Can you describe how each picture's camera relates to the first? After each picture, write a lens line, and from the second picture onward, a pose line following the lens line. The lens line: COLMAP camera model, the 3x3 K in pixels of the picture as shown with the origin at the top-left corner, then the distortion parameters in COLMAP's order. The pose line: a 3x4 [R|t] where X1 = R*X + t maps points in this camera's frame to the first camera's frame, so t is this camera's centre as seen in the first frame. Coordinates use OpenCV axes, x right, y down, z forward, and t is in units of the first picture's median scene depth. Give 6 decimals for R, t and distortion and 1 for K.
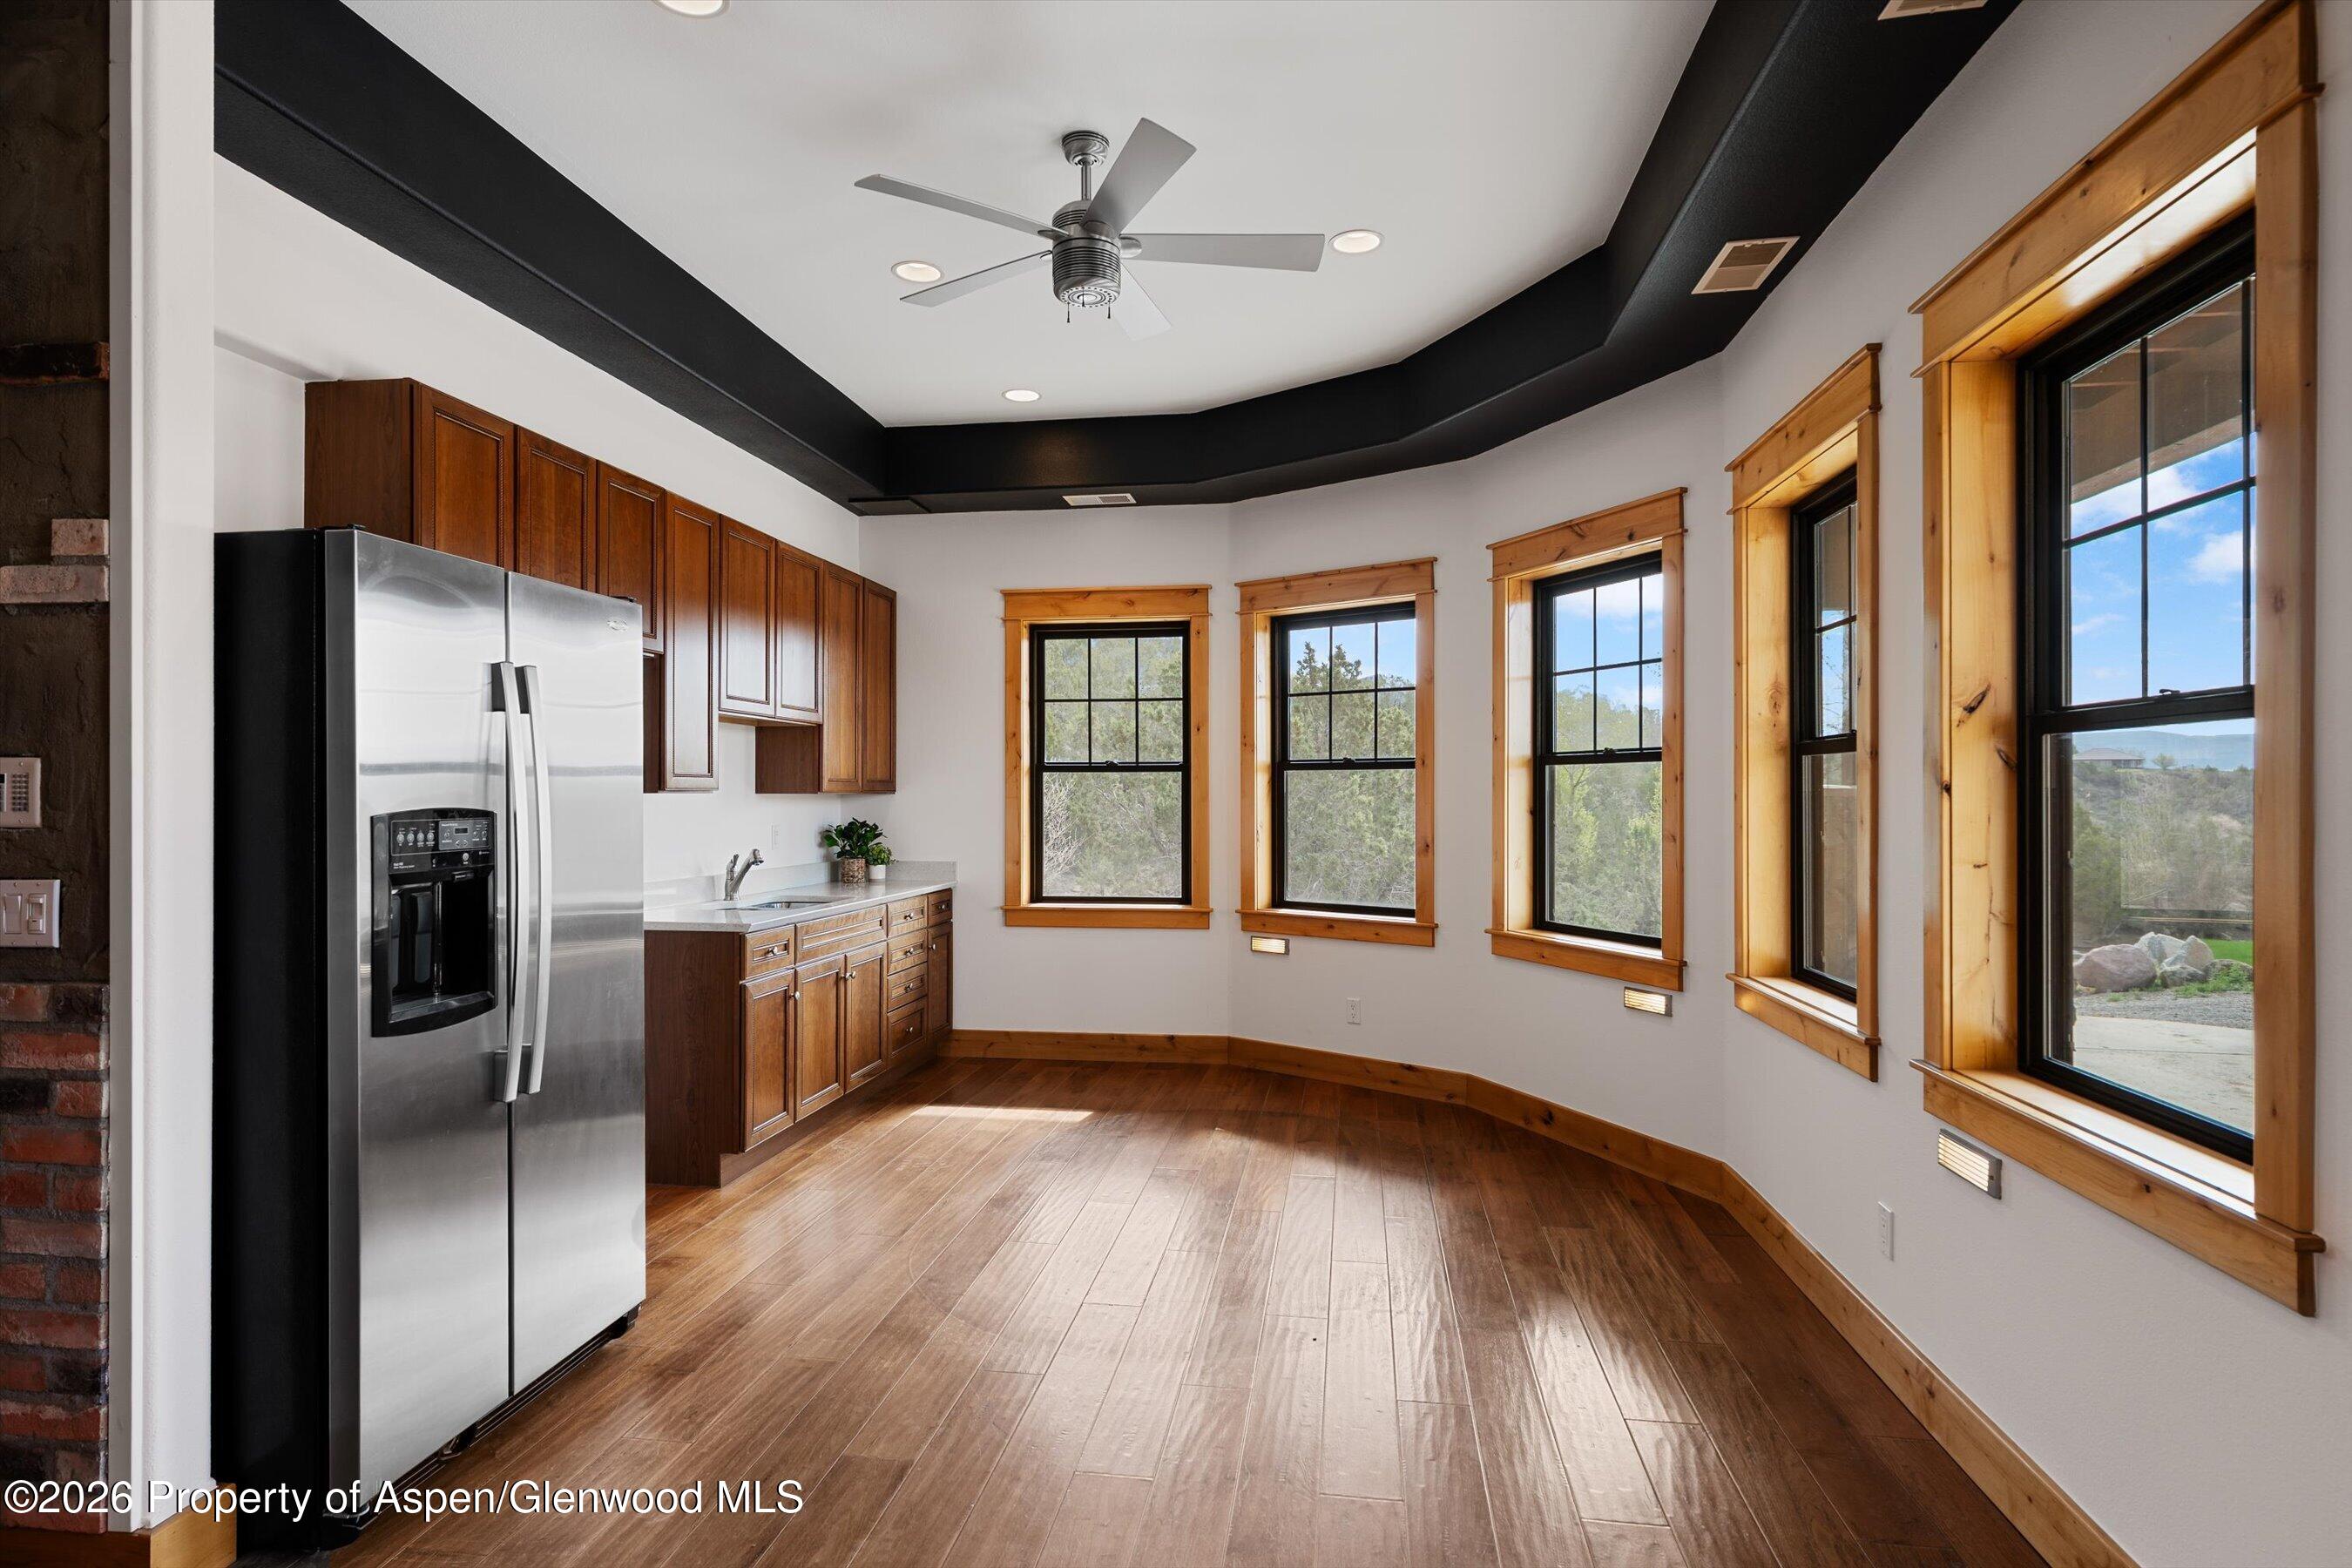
lens RADIAL K [[1216.2, 0, 1176.0], [0, 1216.2, 784.0], [0, 0, 1]] dist [0.000692, -0.000393]
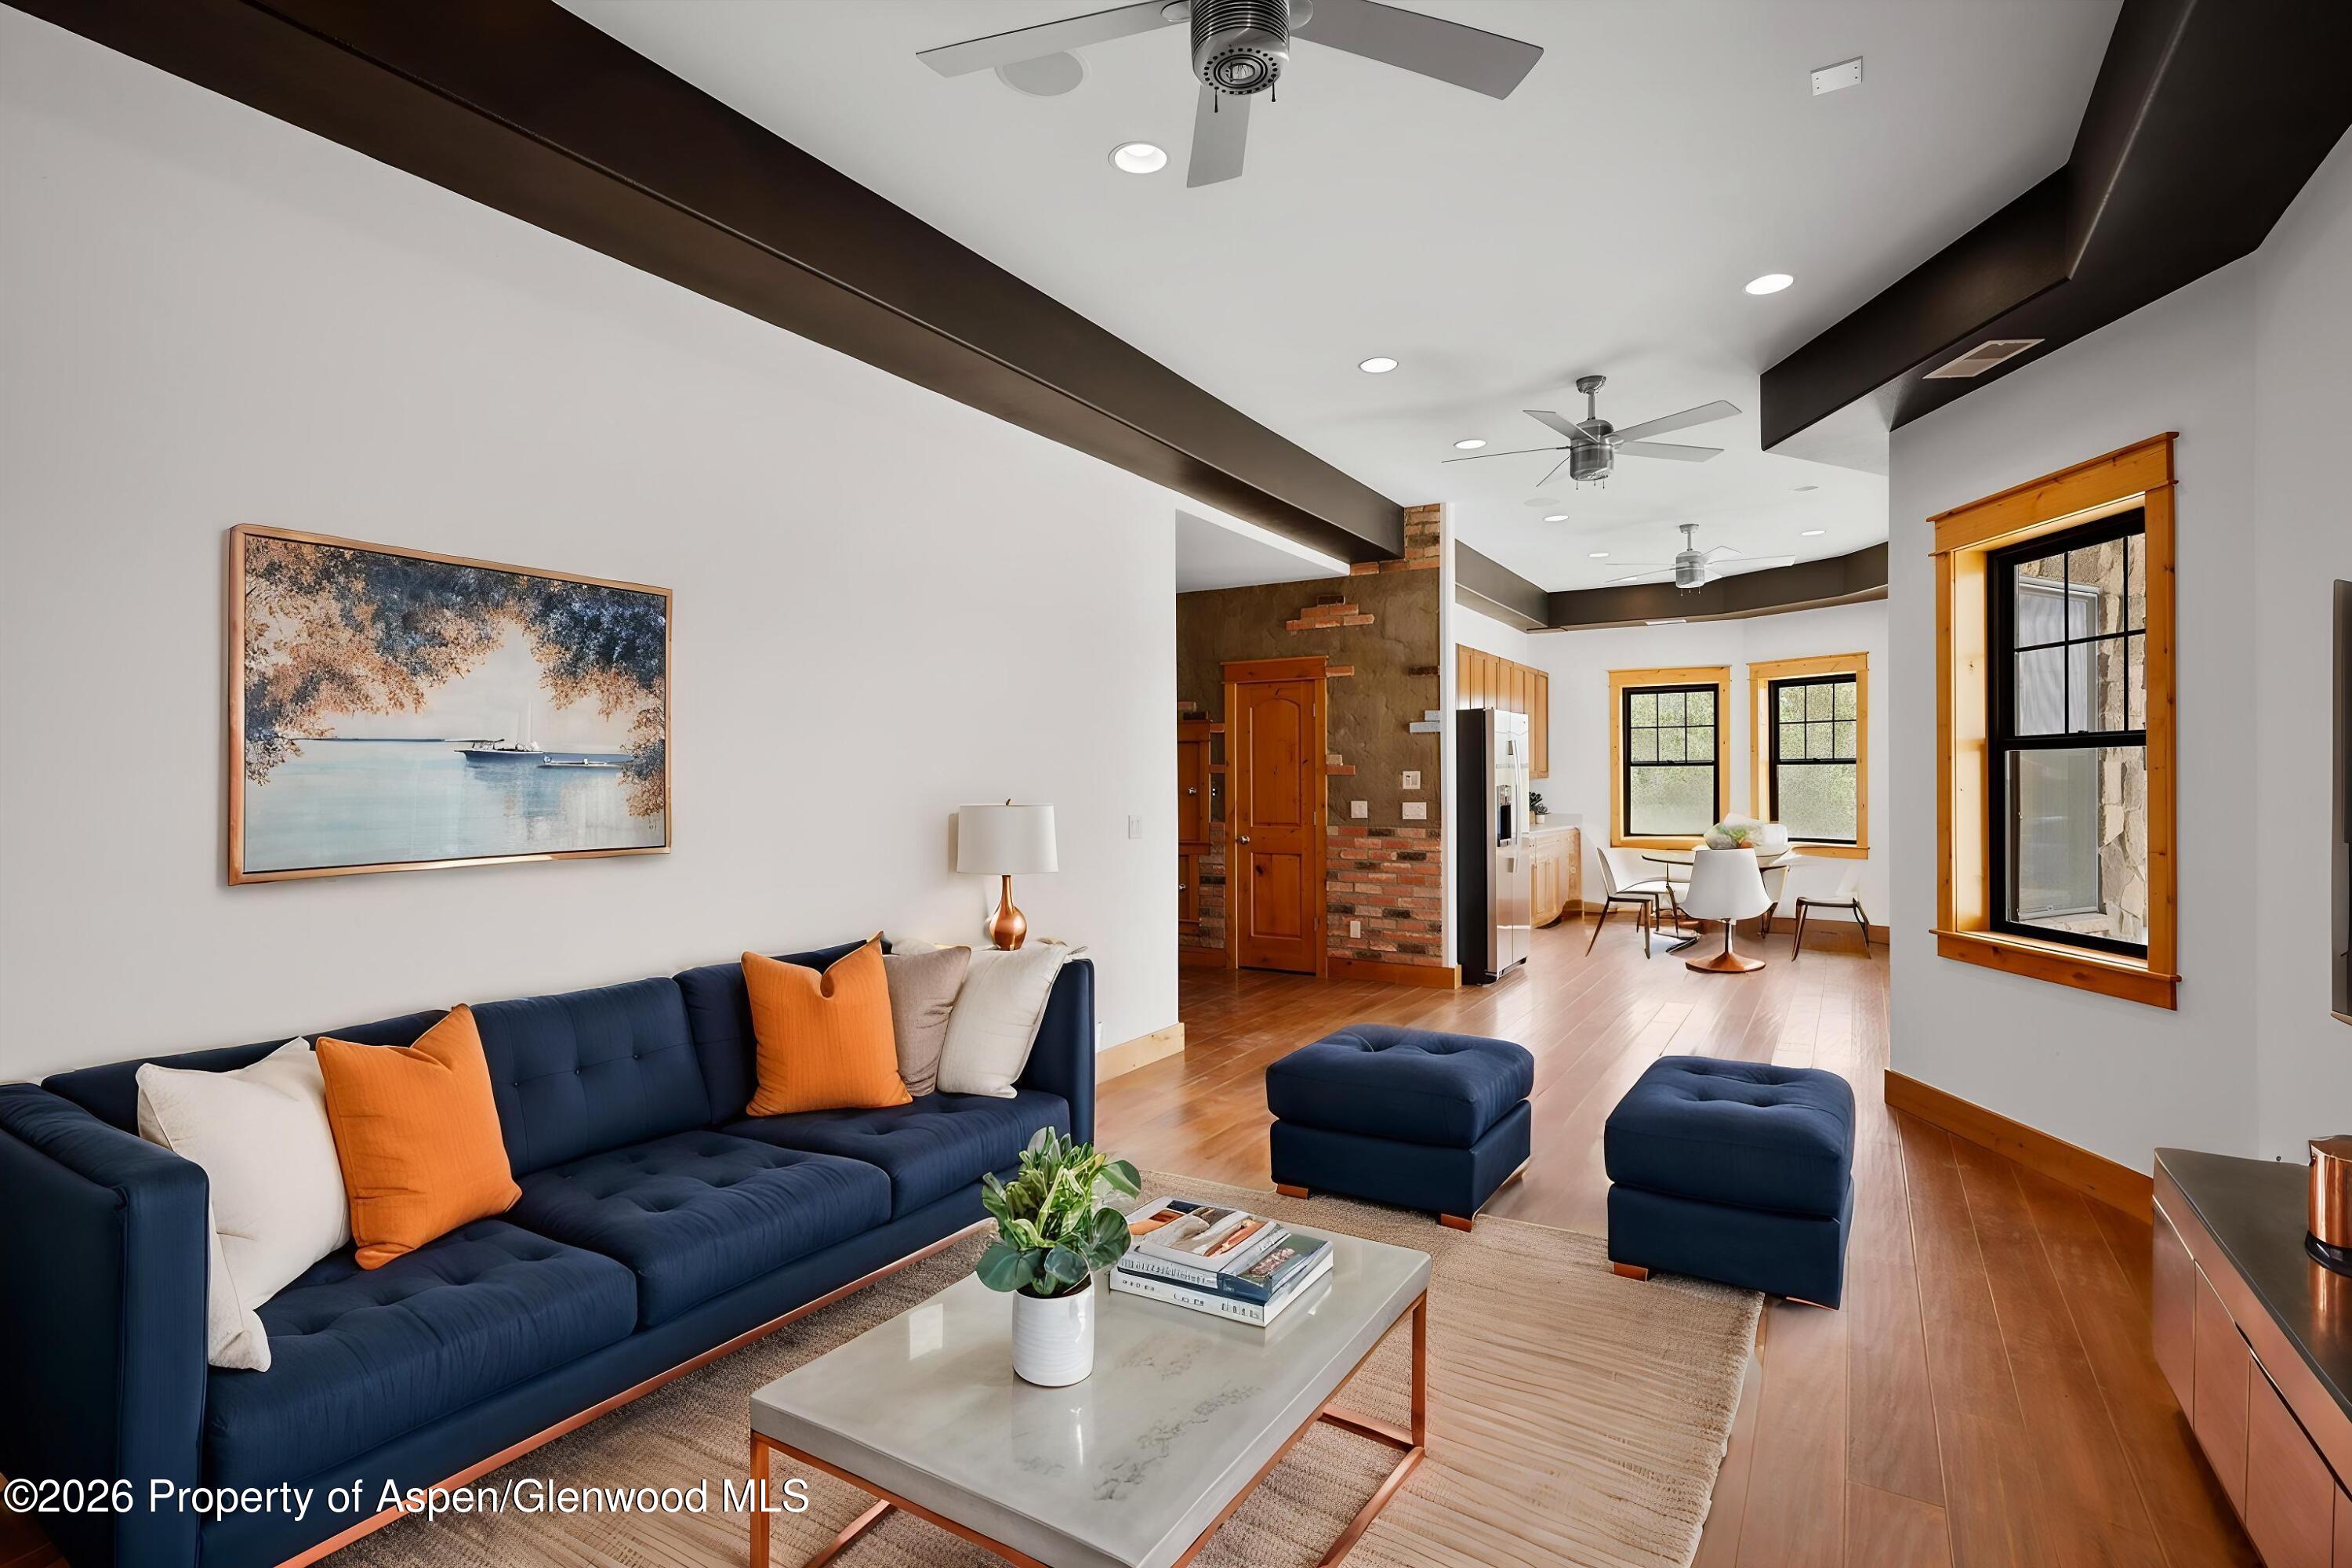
lens RADIAL K [[1136.5, 0, 1176.0], [0, 1136.5, 784.0], [0, 0, 1]] dist [-0.001575, 0.000626]
pose [[0.922093, -0.002175, -0.386963, -0.088162], [0.007845, 0.999884, 0.013073, -0.012690], [0.386889, -0.015090, 0.922003, -0.983396]]
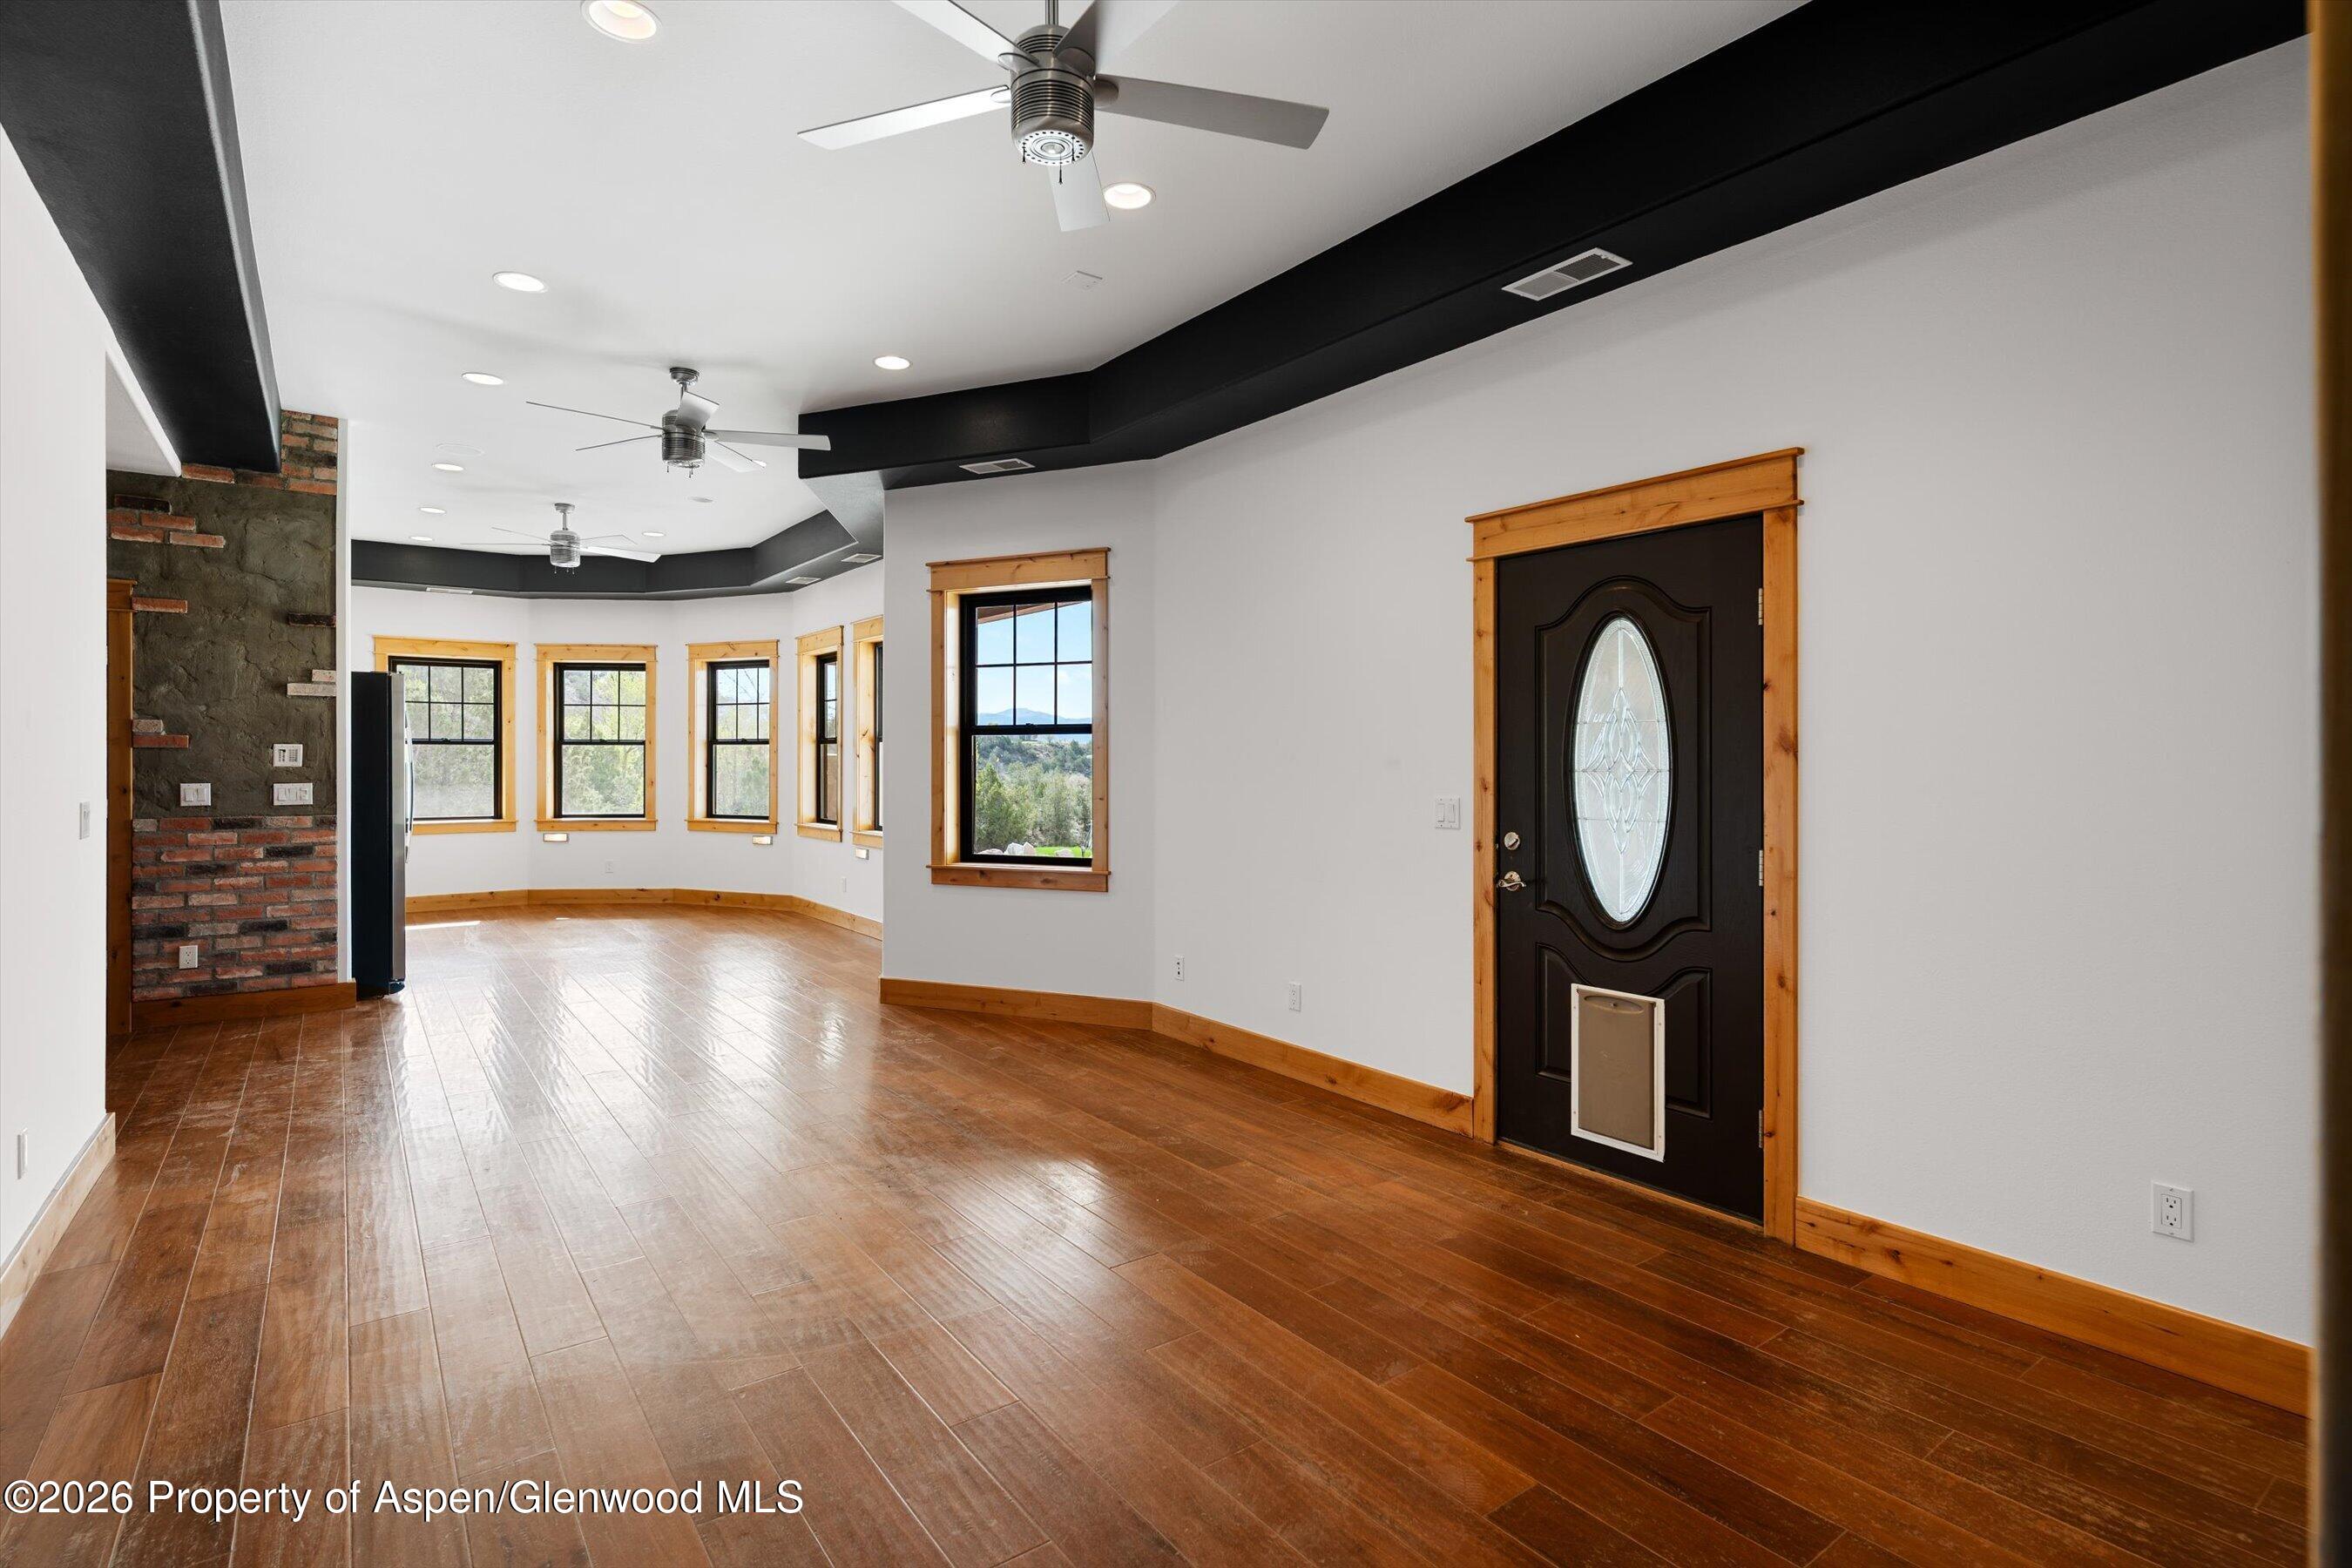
lens RADIAL K [[1124.4, 0, 1183.0], [0, 1124.4, 761.9], [0, 0, 1]] dist [-0.002397, -0.000051]
pose [[0.699513, -0.001847, 0.714617, -0.517966], [-0.005698, 0.999950, 0.008162, -0.004726], [-0.714597, -0.009781, 0.699468, -0.970565]]
